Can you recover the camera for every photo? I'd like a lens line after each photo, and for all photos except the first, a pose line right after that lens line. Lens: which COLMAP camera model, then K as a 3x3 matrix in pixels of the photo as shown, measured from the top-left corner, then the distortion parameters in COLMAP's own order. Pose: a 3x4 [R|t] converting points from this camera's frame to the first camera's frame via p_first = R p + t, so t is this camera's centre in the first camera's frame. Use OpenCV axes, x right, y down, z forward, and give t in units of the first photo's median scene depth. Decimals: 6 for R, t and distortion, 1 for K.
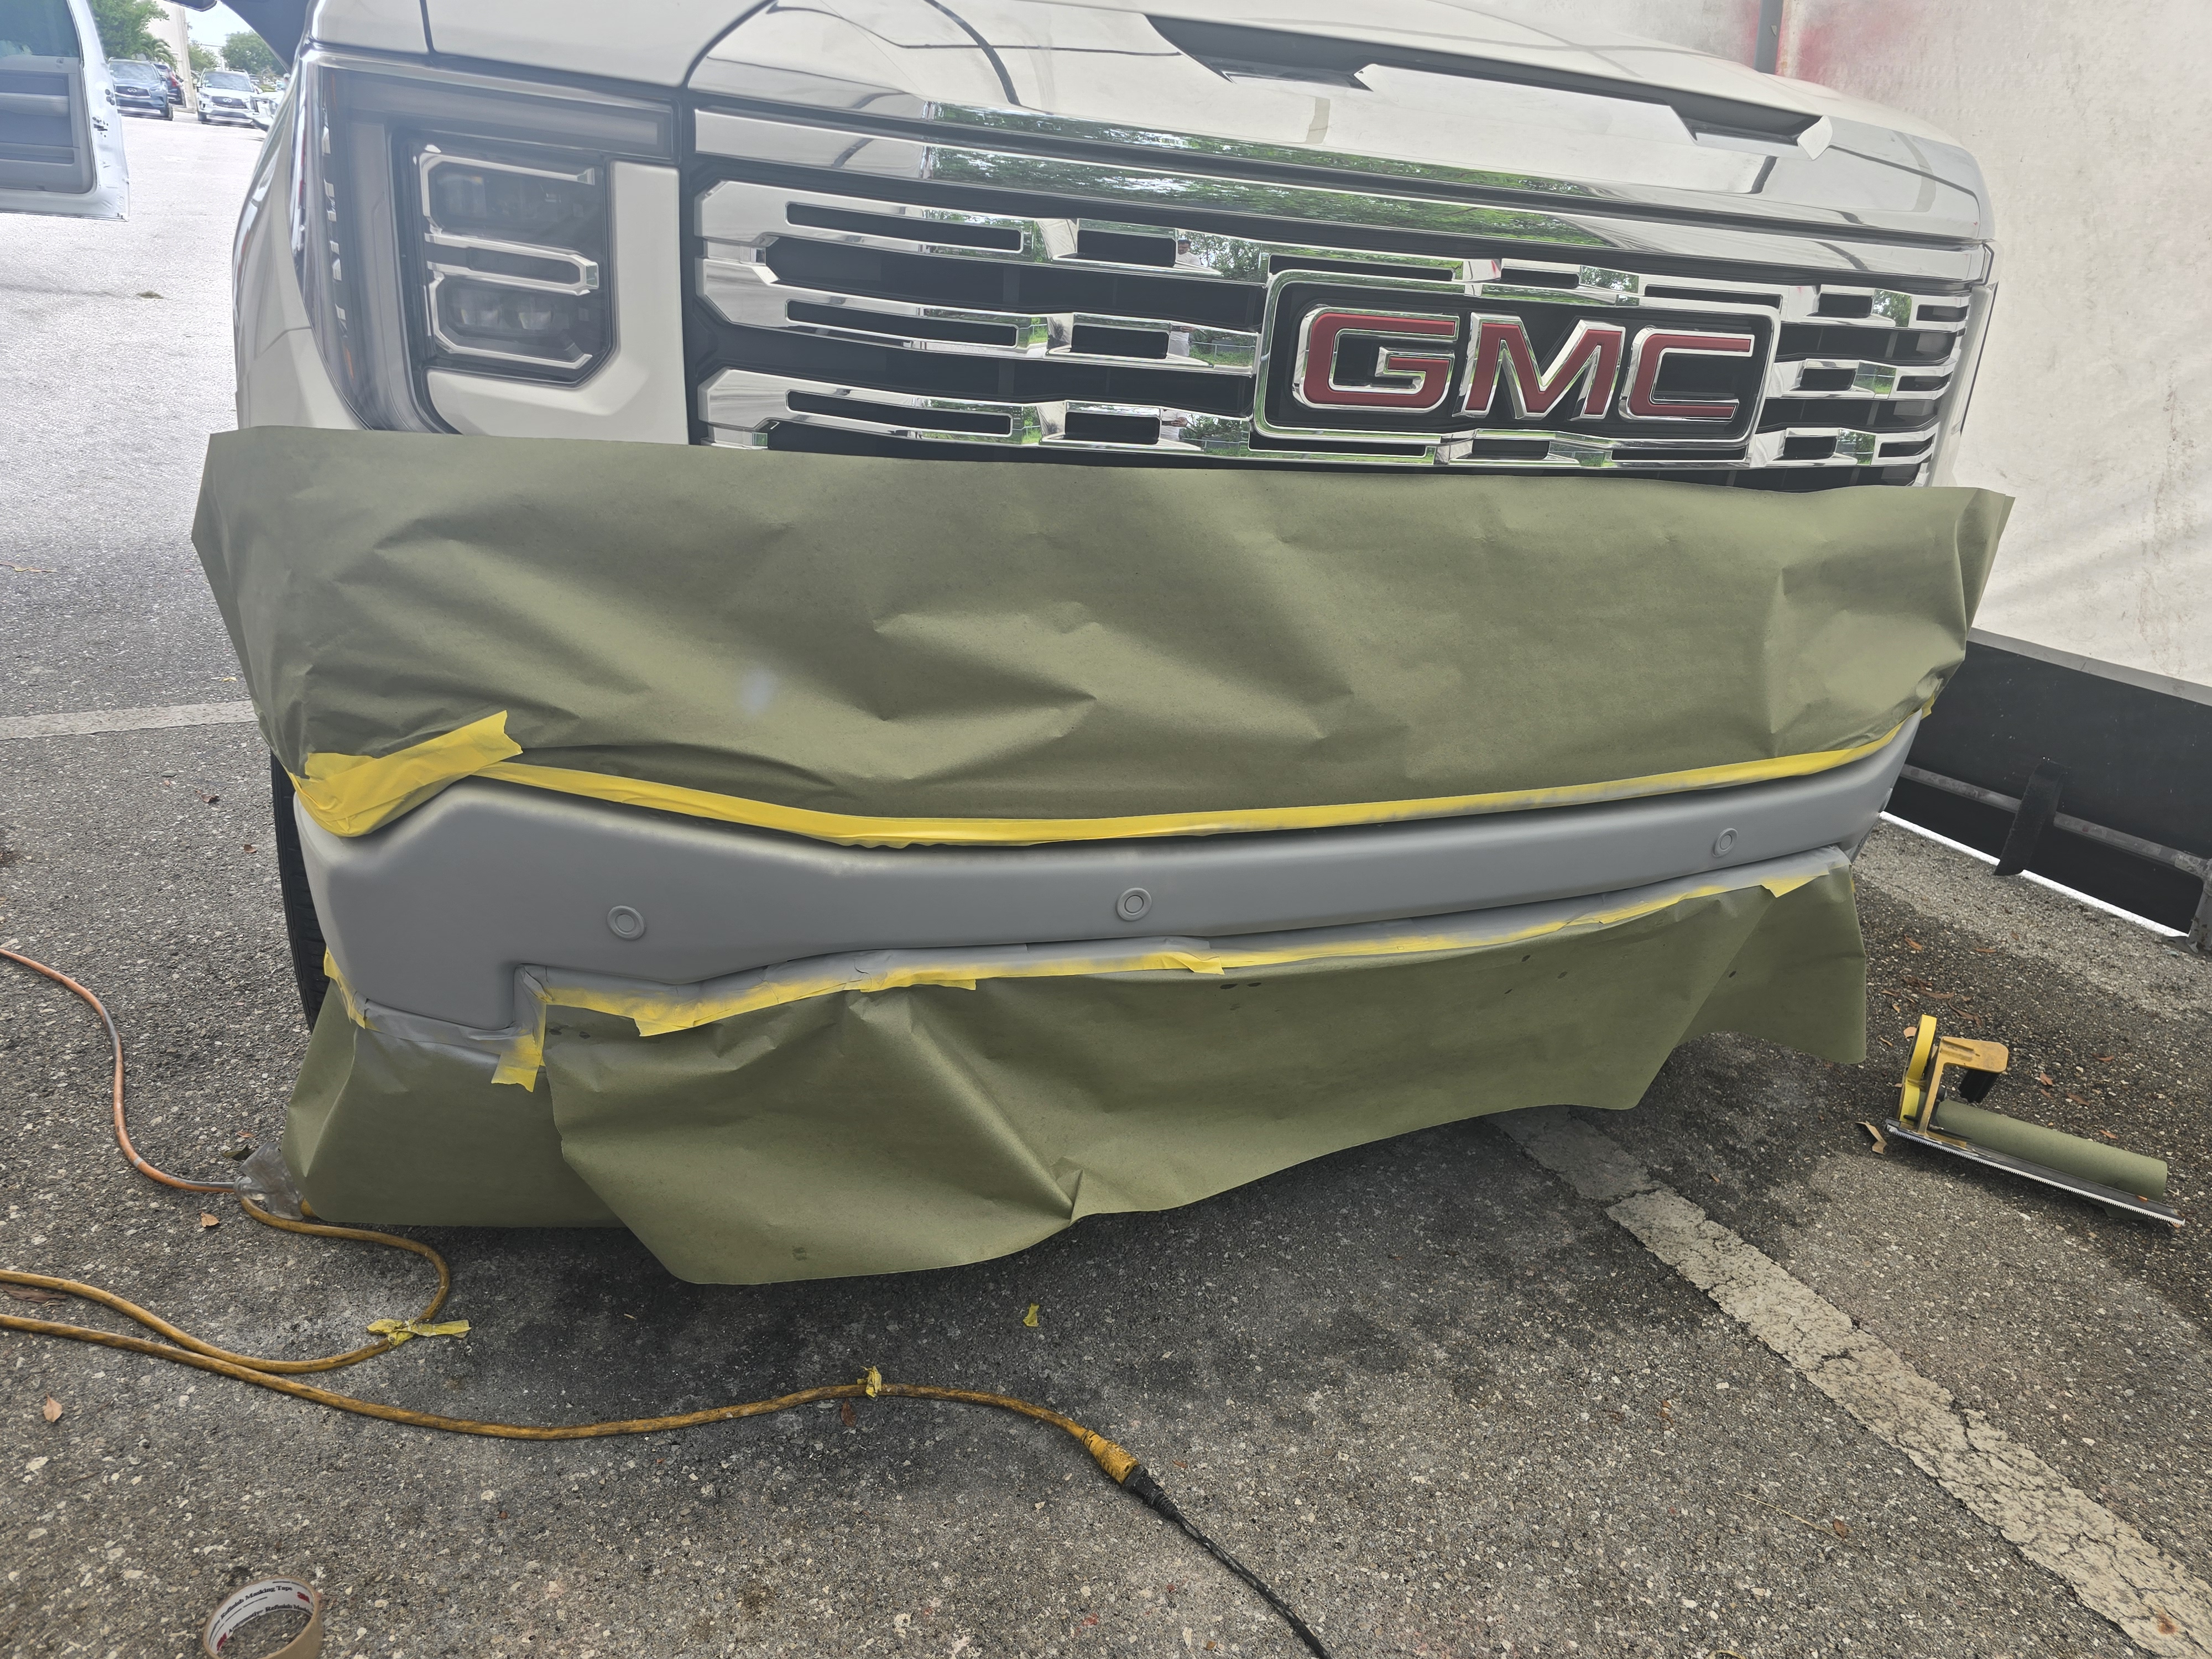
lens RADIAL K [[1648.1, 0, 1099.8], [0, 1648.1, 844.6], [0, 0, 1]] dist [0.034683, -0.043622]
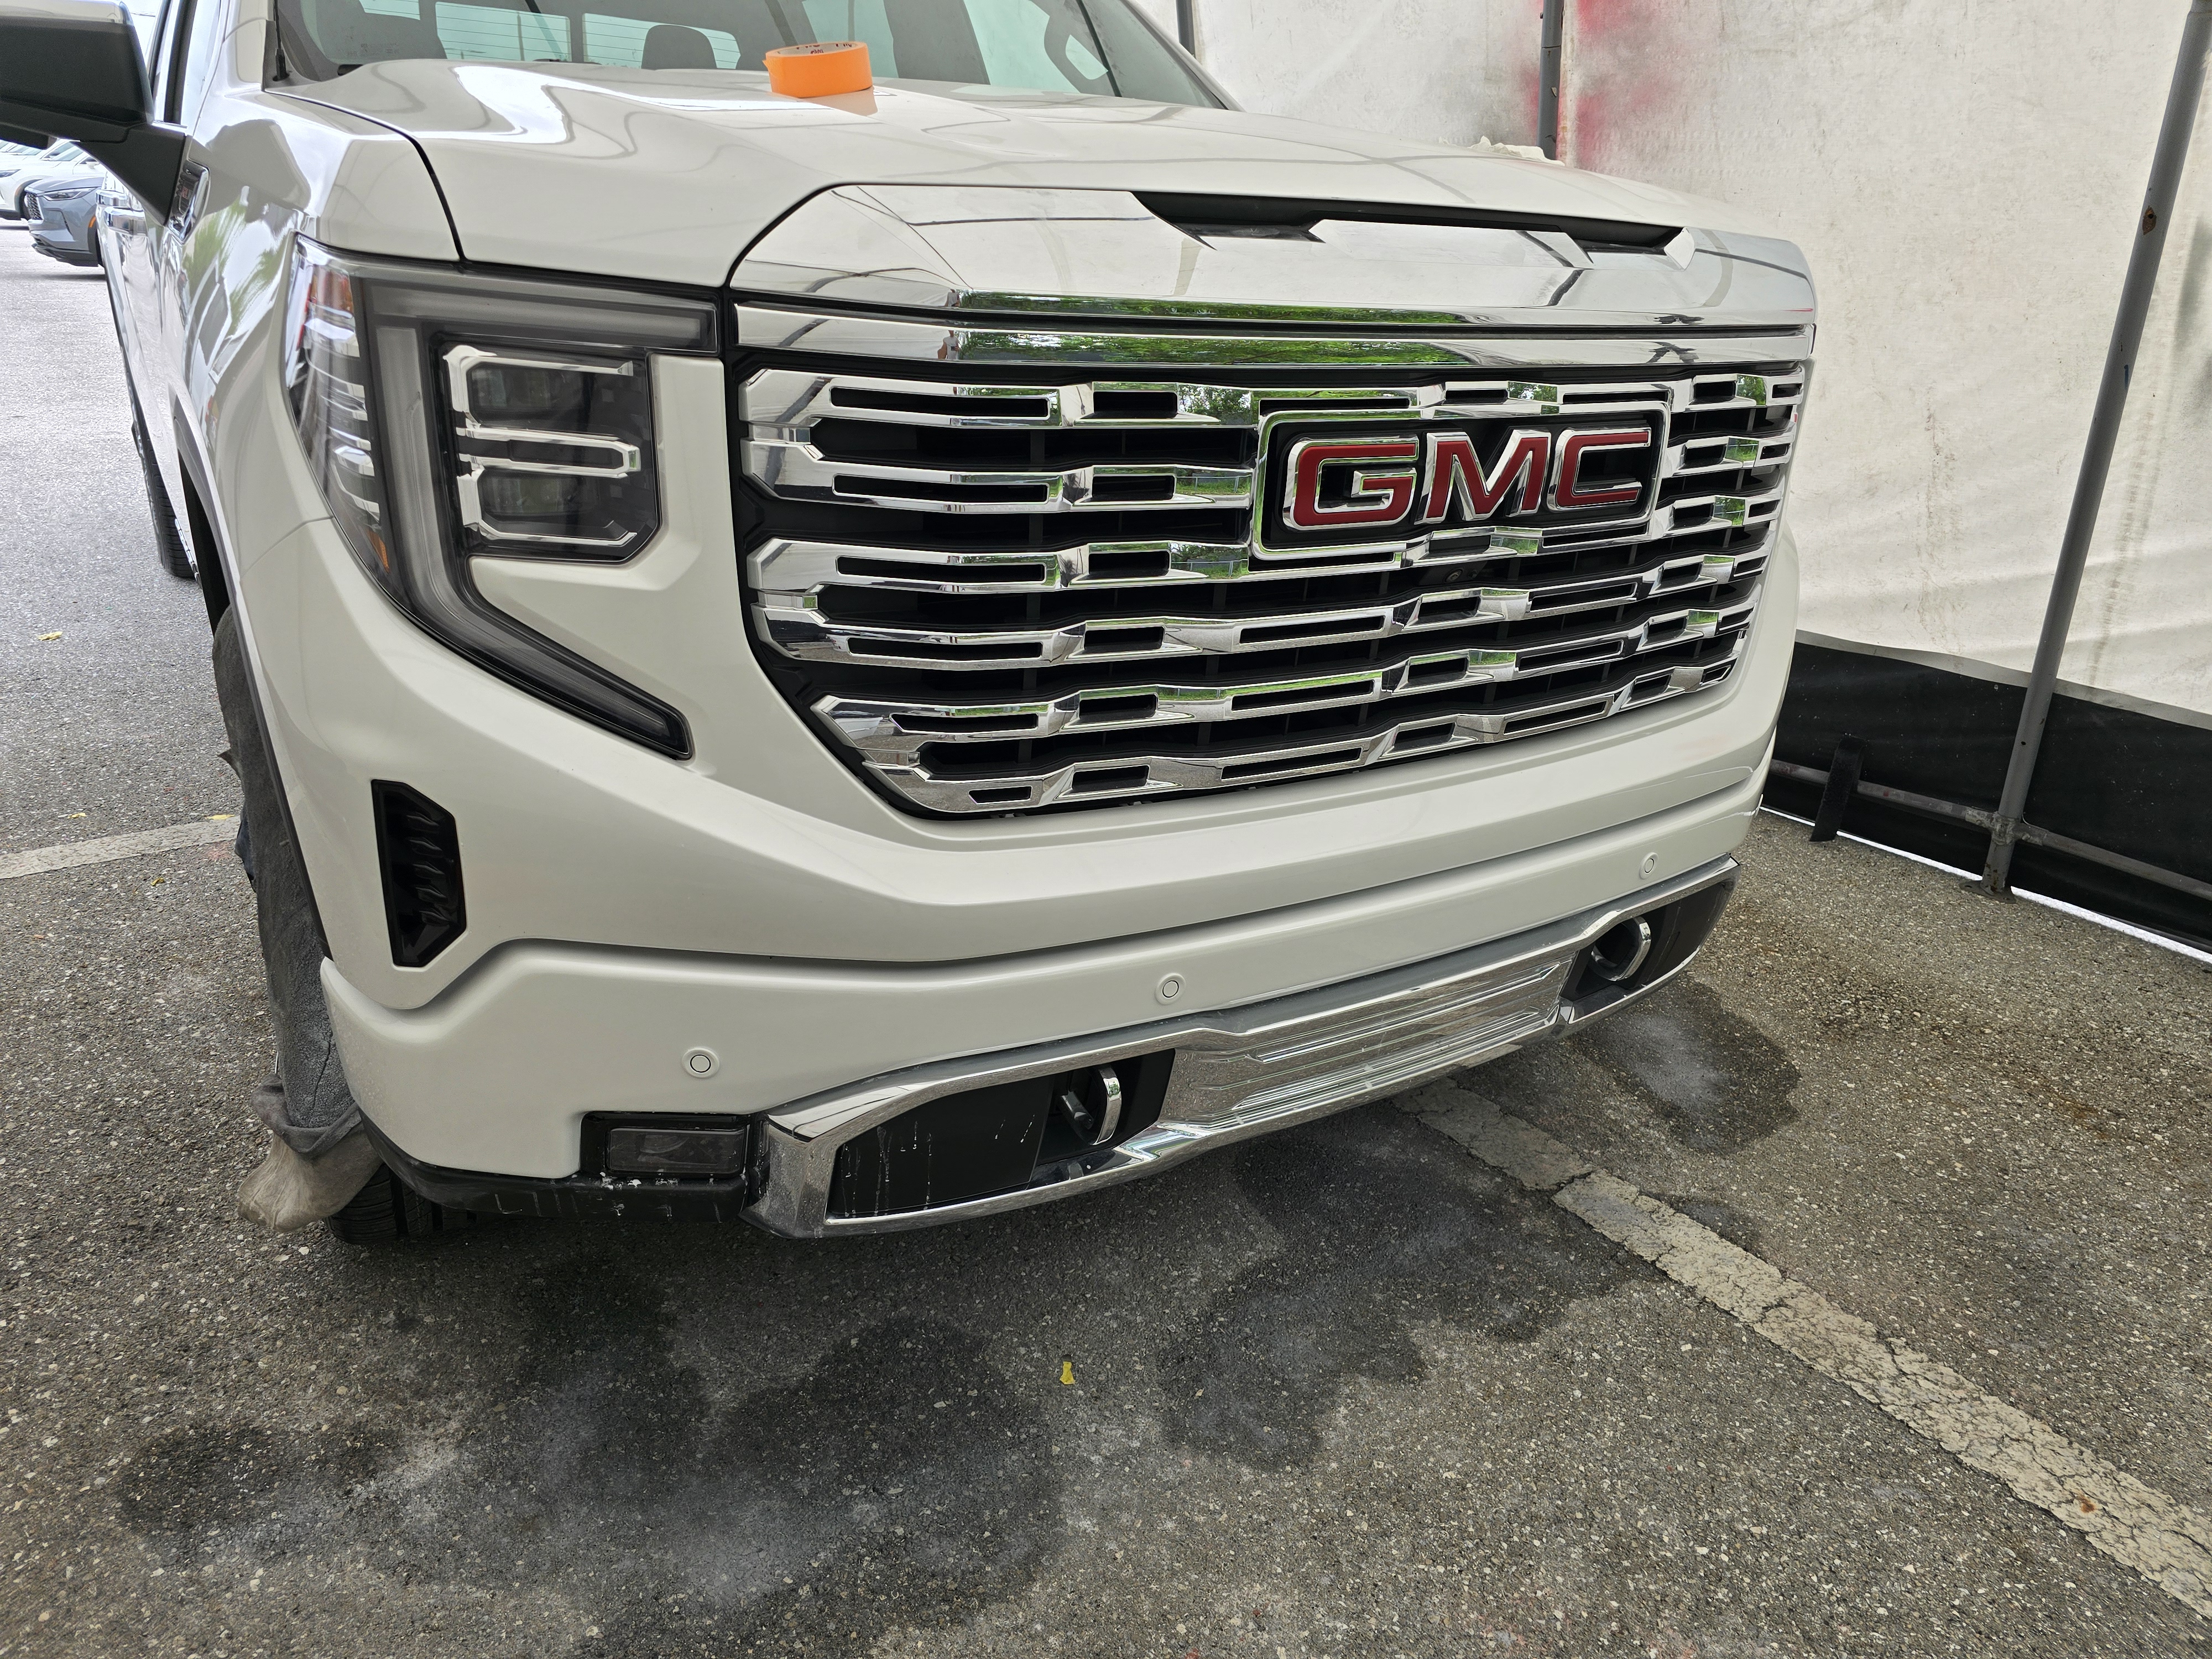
lens RADIAL K [[1648.1, 0, 1106.2], [0, 1648.1, 831.9], [0, 0, 1]] dist [0.034683, -0.043622]
pose [[0.985441, -0.097437, 0.139327, -0.144116], [0.098122, 0.995172, 0.001959, -0.065529], [-0.138845, 0.011740, 0.990245, -0.059809]]
